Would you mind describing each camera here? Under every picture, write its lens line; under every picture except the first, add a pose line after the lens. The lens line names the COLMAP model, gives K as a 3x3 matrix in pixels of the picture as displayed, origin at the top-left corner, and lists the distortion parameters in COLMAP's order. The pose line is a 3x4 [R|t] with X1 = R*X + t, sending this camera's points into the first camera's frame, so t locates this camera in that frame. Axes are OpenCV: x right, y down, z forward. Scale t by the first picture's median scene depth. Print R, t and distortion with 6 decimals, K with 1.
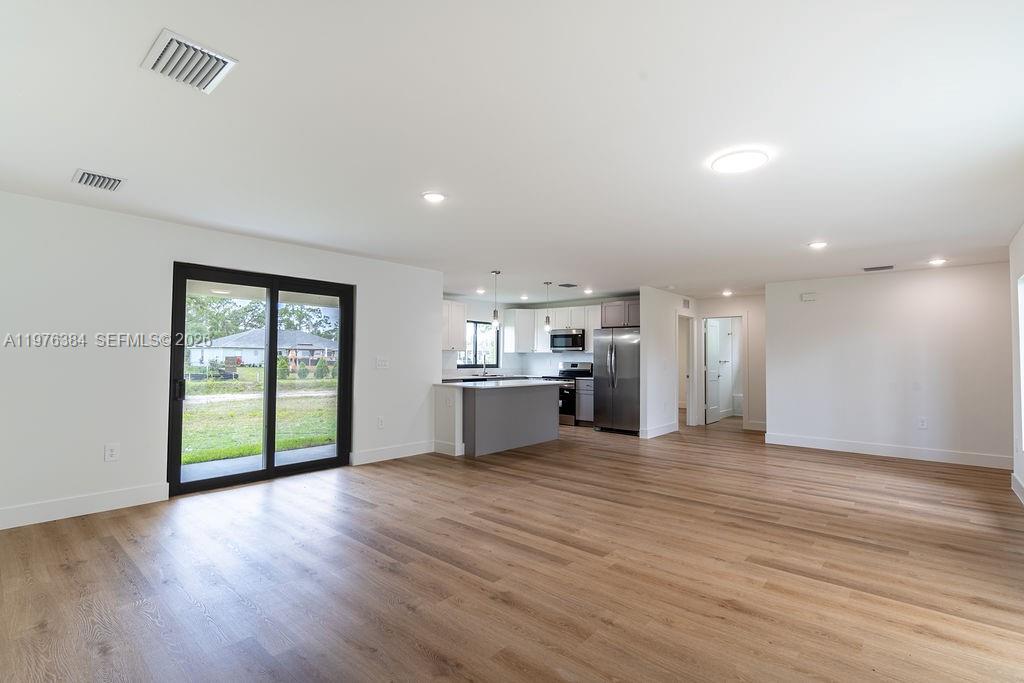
lens RADIAL K [[480.3, 0, 509.2], [0, 480.3, 344.0], [0, 0, 1]] dist [-0.013359, -0.000142]
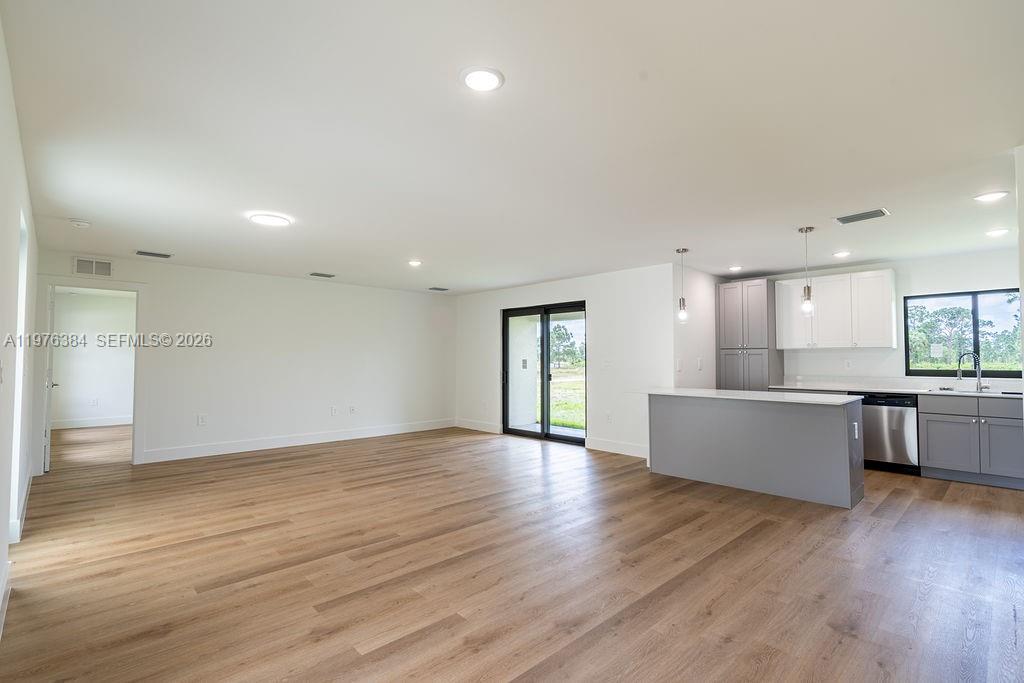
lens RADIAL K [[480.3, 0, 509.2], [0, 480.3, 344.0], [0, 0, 1]] dist [-0.013359, -0.000142]
pose [[-0.088688, -0.037186, -0.995365, 1.518321], [0.027442, 0.998832, -0.039760, 0.052952], [0.995681, -0.030841, -0.087564, 1.513011]]
